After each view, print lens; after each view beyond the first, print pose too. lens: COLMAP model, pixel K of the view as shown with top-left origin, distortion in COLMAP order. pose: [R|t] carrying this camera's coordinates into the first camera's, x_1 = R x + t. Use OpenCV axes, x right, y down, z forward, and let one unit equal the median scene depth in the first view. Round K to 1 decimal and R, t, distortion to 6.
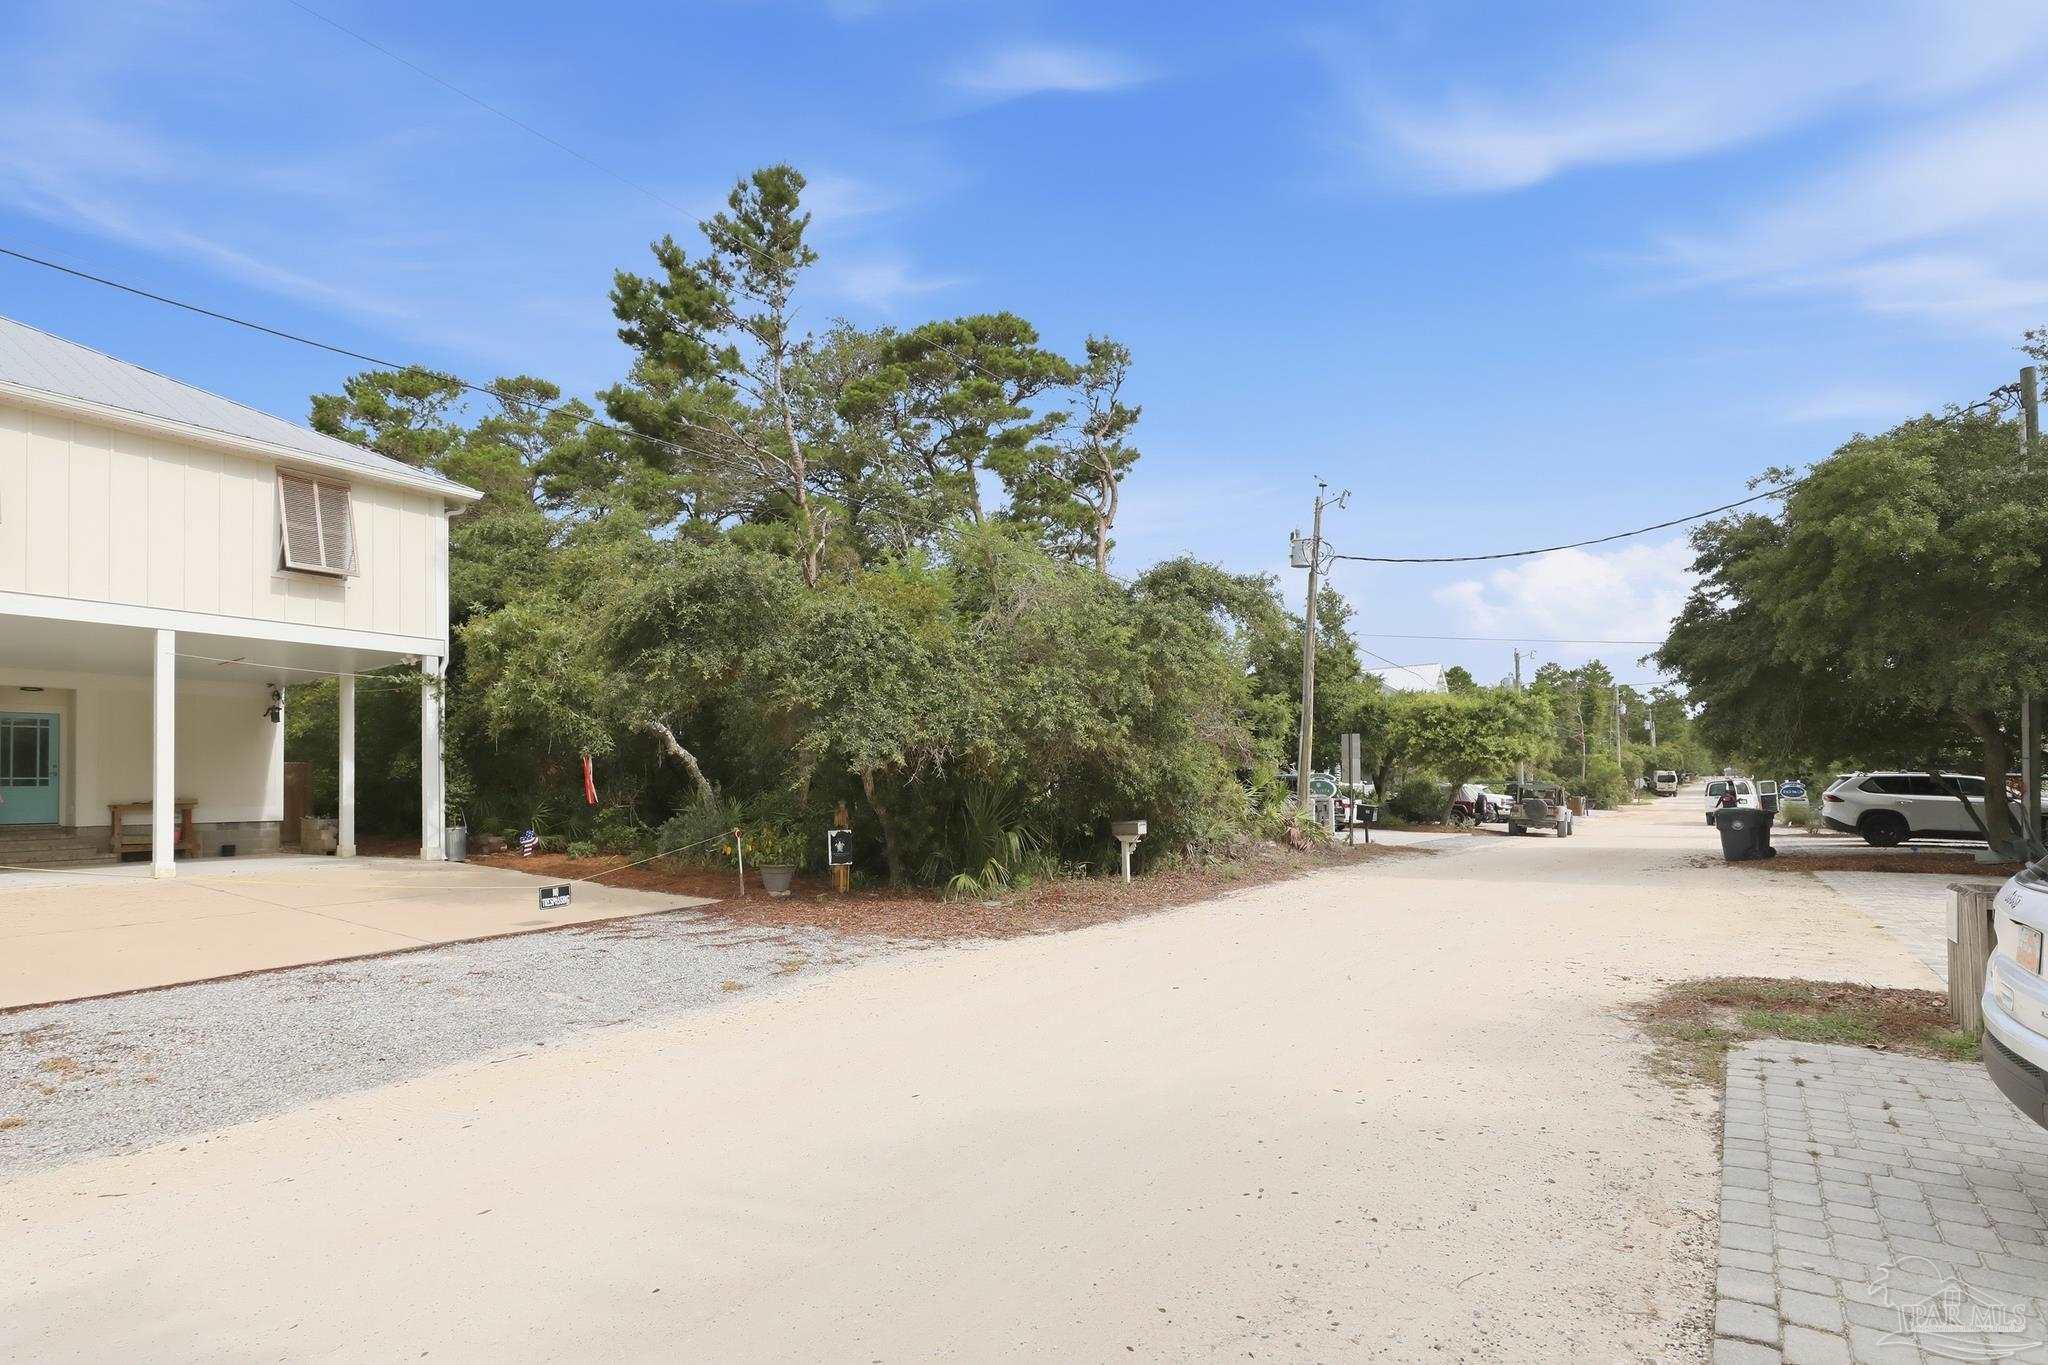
lens RADIAL K [[1056.7, 0, 1032.2], [0, 1056.7, 765.8], [0, 0, 1]] dist [0.000127, -0.000251]
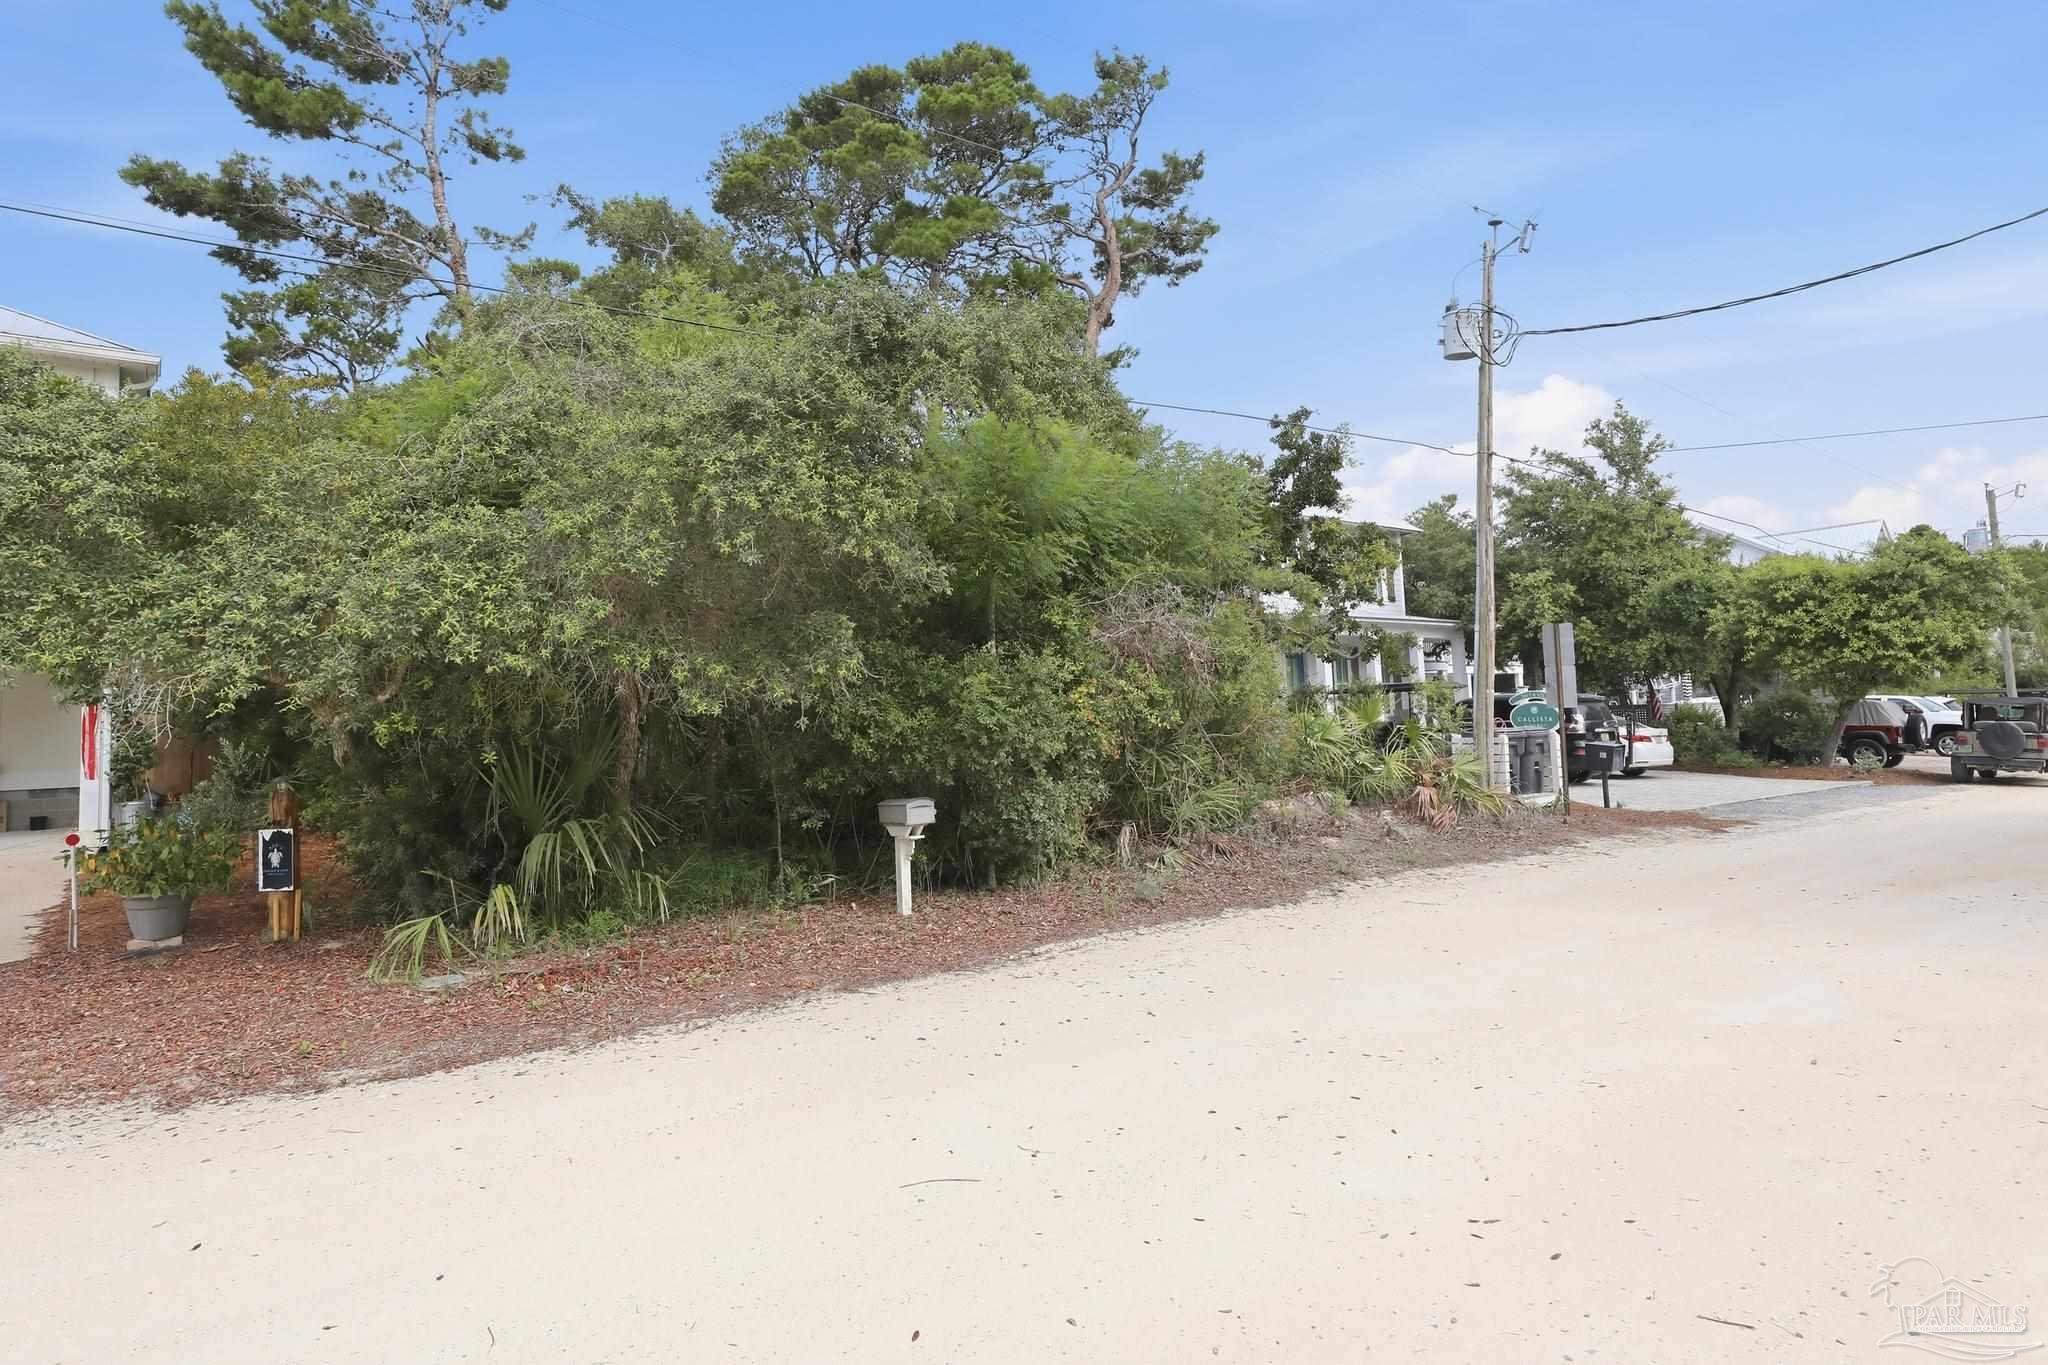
lens RADIAL K [[1138.9, 0, 1033.4], [0, 1138.9, 637.6], [0, 0, 1]] dist [-0.000304, -0.000174]
pose [[0.949362, -0.042818, -0.311254, 0.228072], [0.028975, 0.998380, -0.048966, 0.000153], [0.312846, 0.037468, 0.949065, 0.313201]]
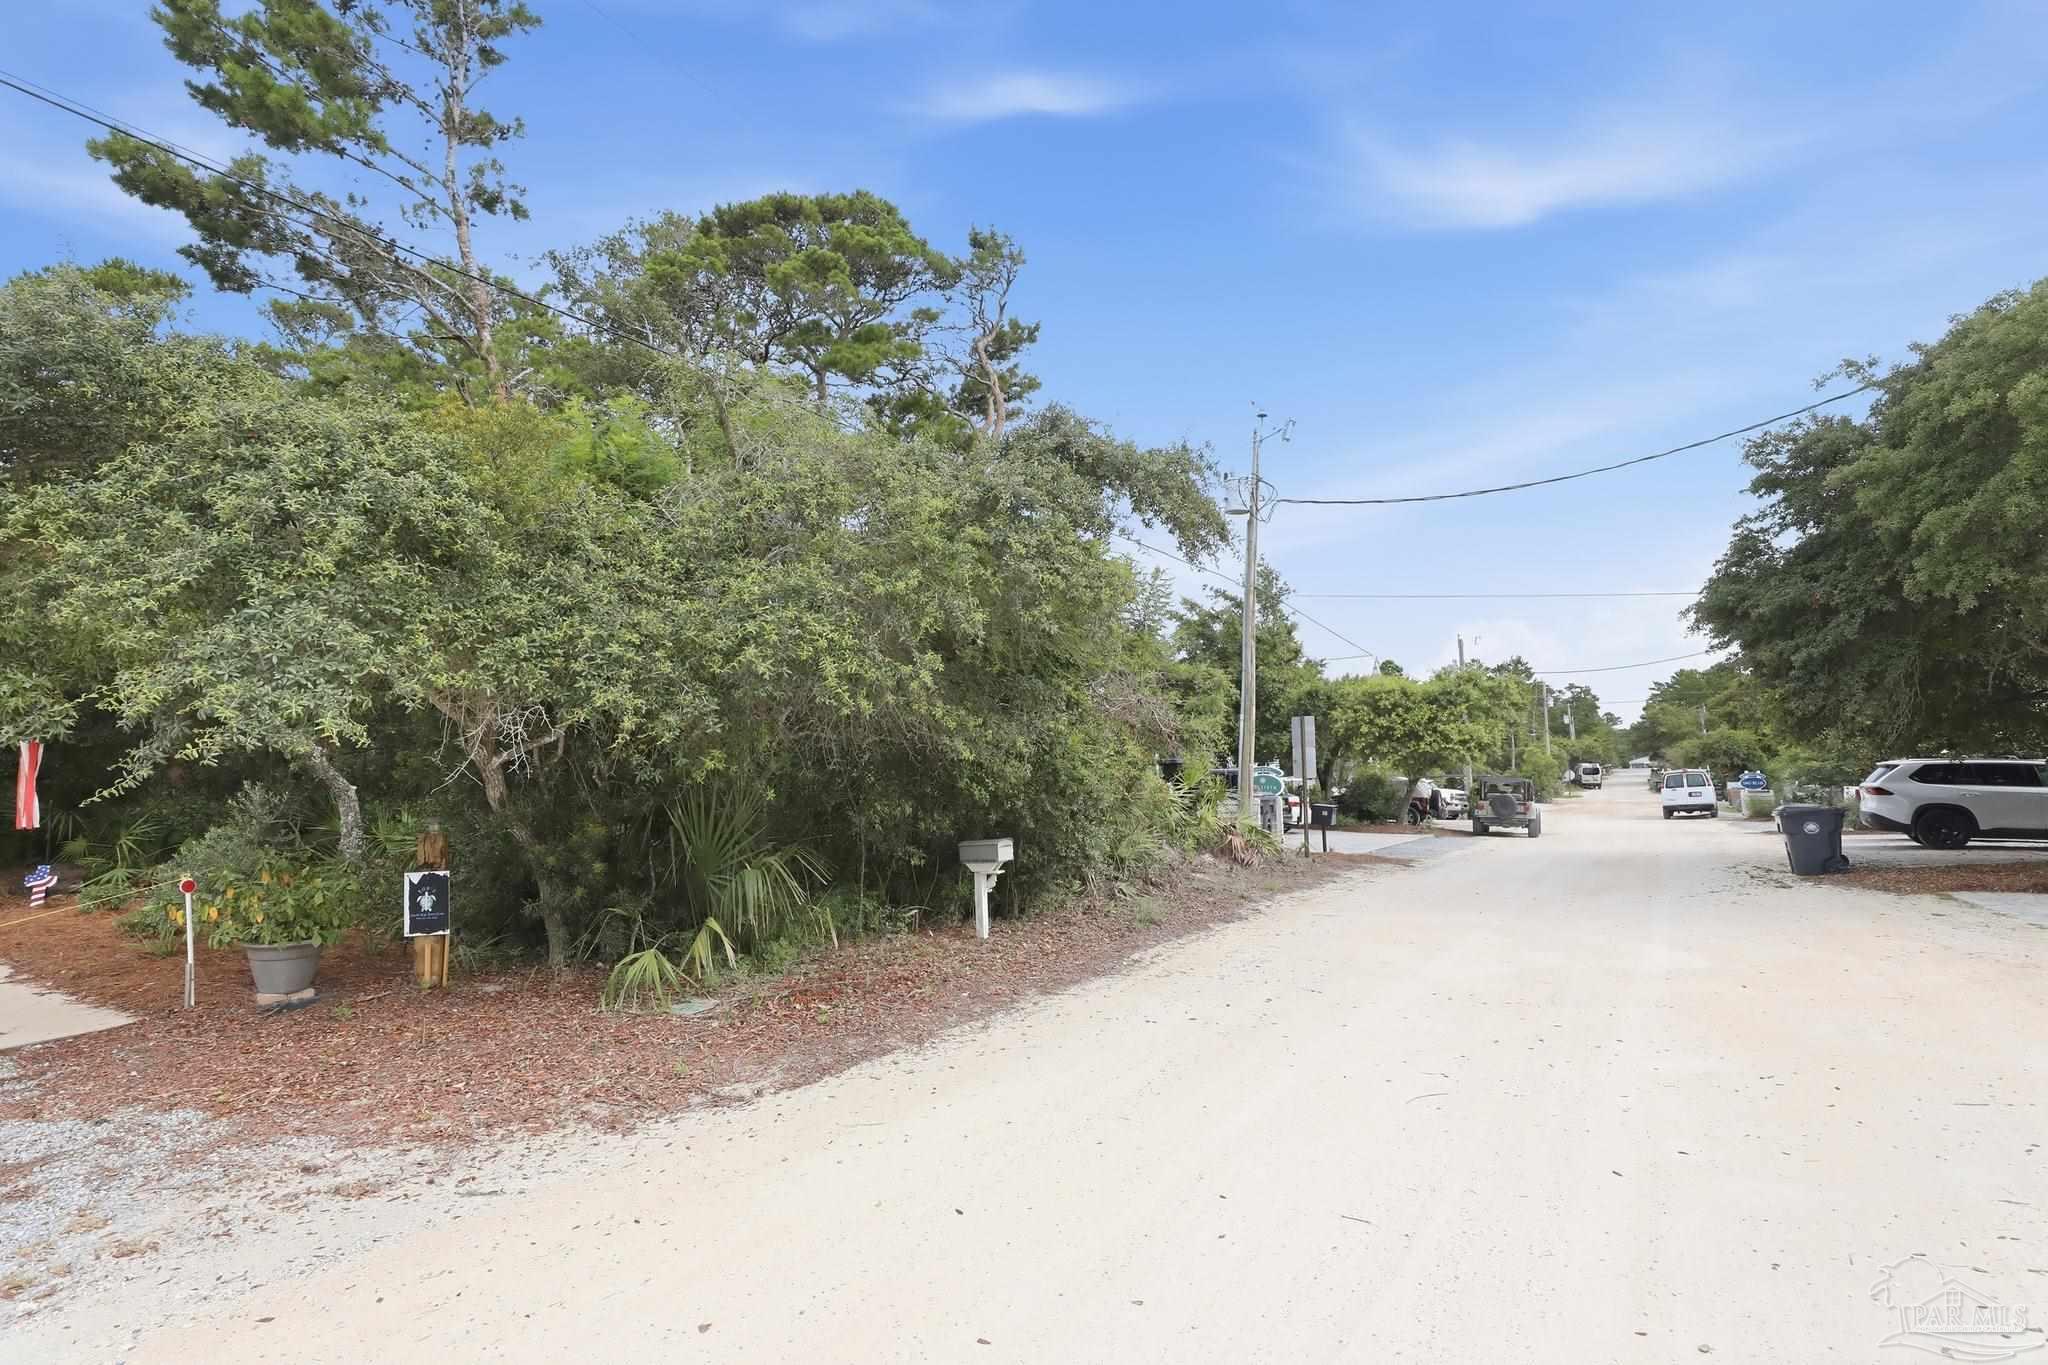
lens RADIAL K [[979.1, 0, 1025.3], [0, 979.1, 715.9], [0, 0, 1]] dist [0.002239, 0.000487]
pose [[0.999146, -0.007223, 0.040687, 0.062110], [0.009261, 0.998699, -0.050138, 0.004929], [-0.040272, 0.050472, 0.997913, 0.273535]]
